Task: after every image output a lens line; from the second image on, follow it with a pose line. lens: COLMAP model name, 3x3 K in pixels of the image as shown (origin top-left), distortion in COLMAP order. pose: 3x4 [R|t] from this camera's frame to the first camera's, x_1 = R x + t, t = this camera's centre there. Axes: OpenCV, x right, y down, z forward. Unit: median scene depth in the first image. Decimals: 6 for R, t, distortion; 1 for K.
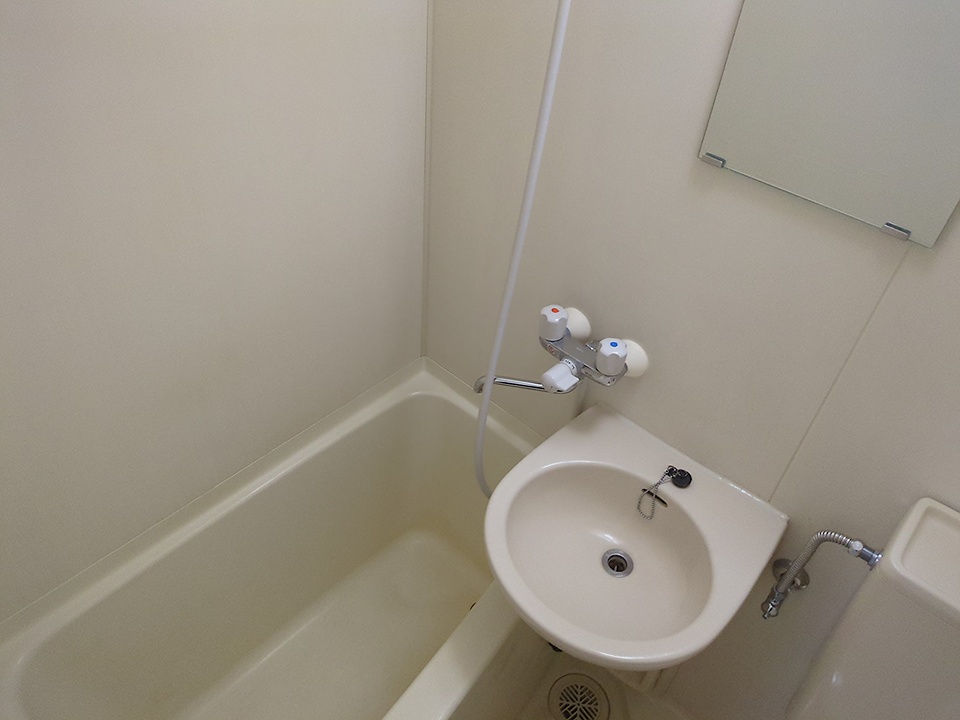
lens RADIAL K [[723.3, 0, 475.6], [0, 723.3, 363.5], [0, 0, 1]] dist [0.019946, -0.032784]
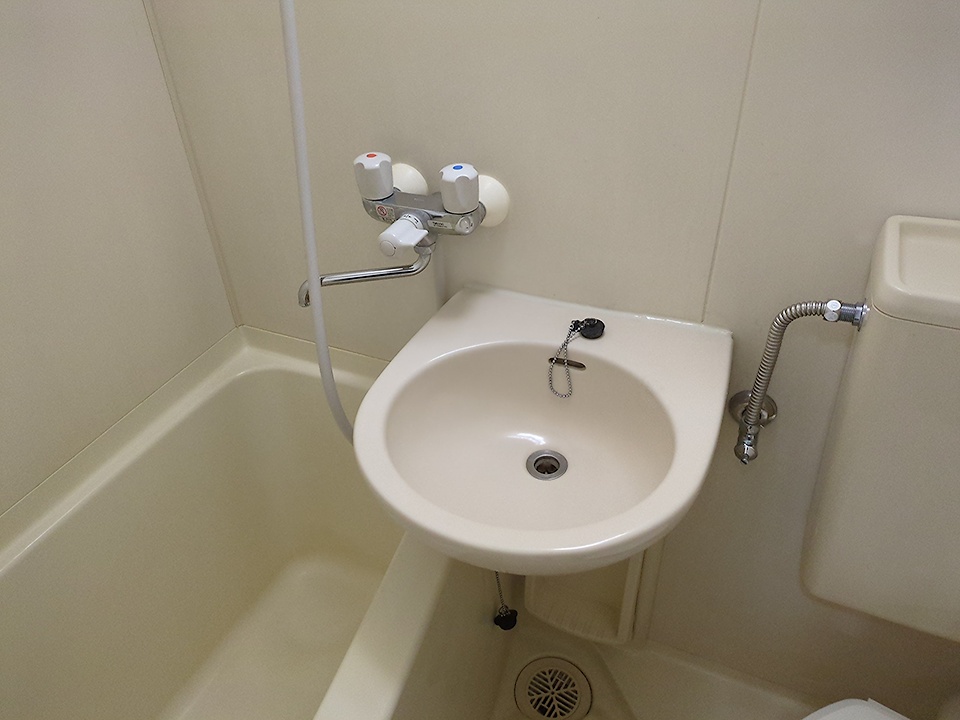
lens RADIAL K [[723.3, 0, 481.9], [0, 723.3, 361.3], [0, 0, 1]] dist [0.019946, -0.032784]
pose [[0.943142, -0.267796, 0.196896, 0.013217], [0.283848, 0.957121, -0.057874, 0.200433], [-0.172955, 0.110471, 0.978715, 0.268104]]
